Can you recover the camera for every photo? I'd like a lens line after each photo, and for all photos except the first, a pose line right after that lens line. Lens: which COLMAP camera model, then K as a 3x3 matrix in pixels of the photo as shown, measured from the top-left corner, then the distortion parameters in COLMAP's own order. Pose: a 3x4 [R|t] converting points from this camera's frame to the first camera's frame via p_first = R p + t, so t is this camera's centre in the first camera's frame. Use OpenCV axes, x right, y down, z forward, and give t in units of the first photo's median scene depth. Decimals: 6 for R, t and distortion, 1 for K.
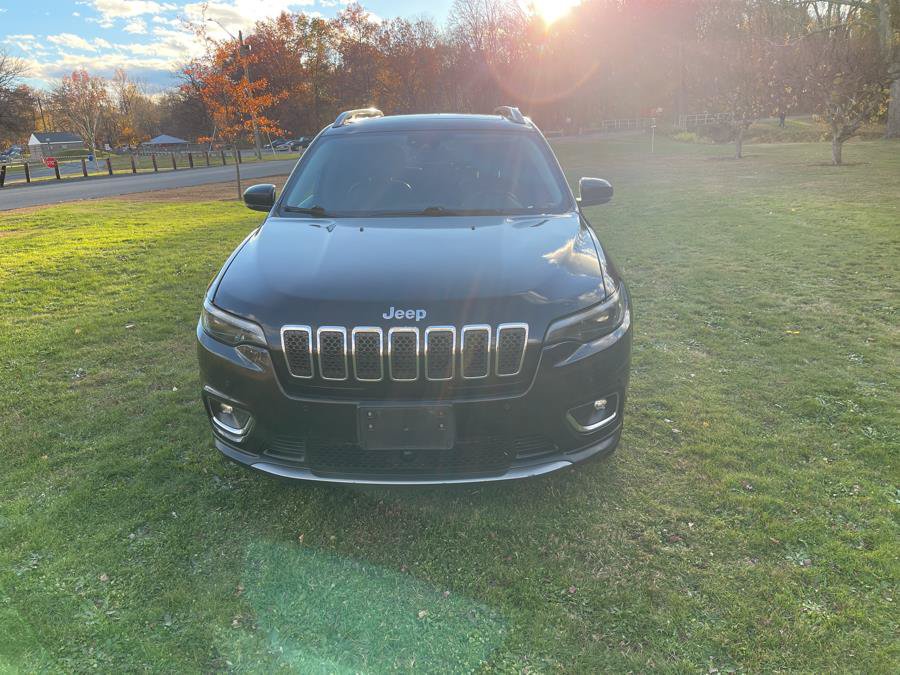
lens RADIAL K [[677.3, 0, 454.1], [0, 677.3, 342.0], [0, 0, 1]] dist [0.080718, -0.118232]
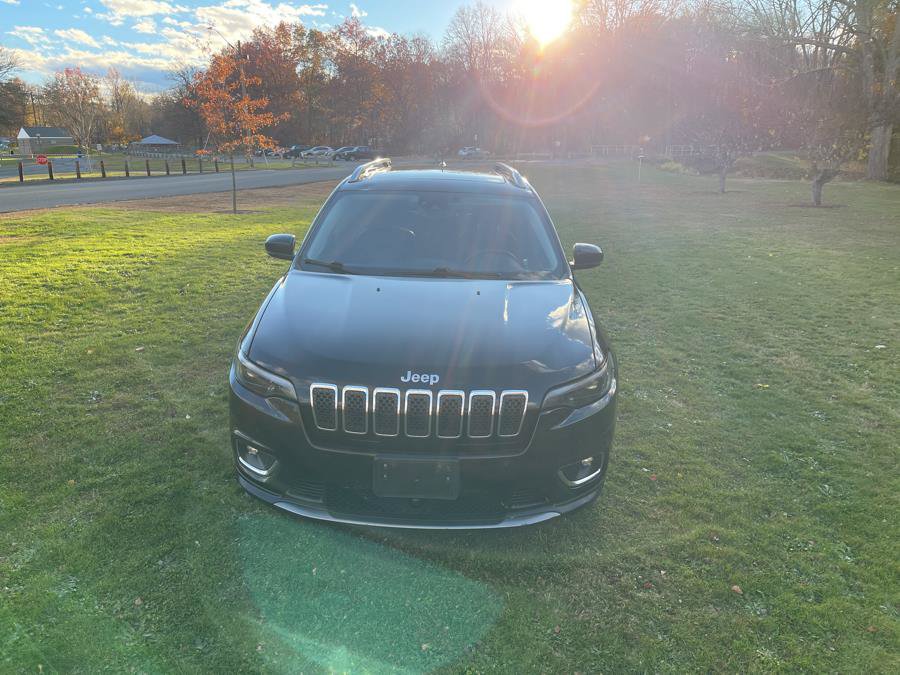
lens RADIAL K [[677.6, 0, 450.0], [0, 677.6, 337.5], [0, 0, 1]] dist [0.078339, -0.112665]
pose [[0.998664, 0.046950, 0.021593, -0.030101], [-0.046383, 0.998584, -0.026042, -0.048432], [-0.022785, 0.025006, 0.999428, -0.082792]]
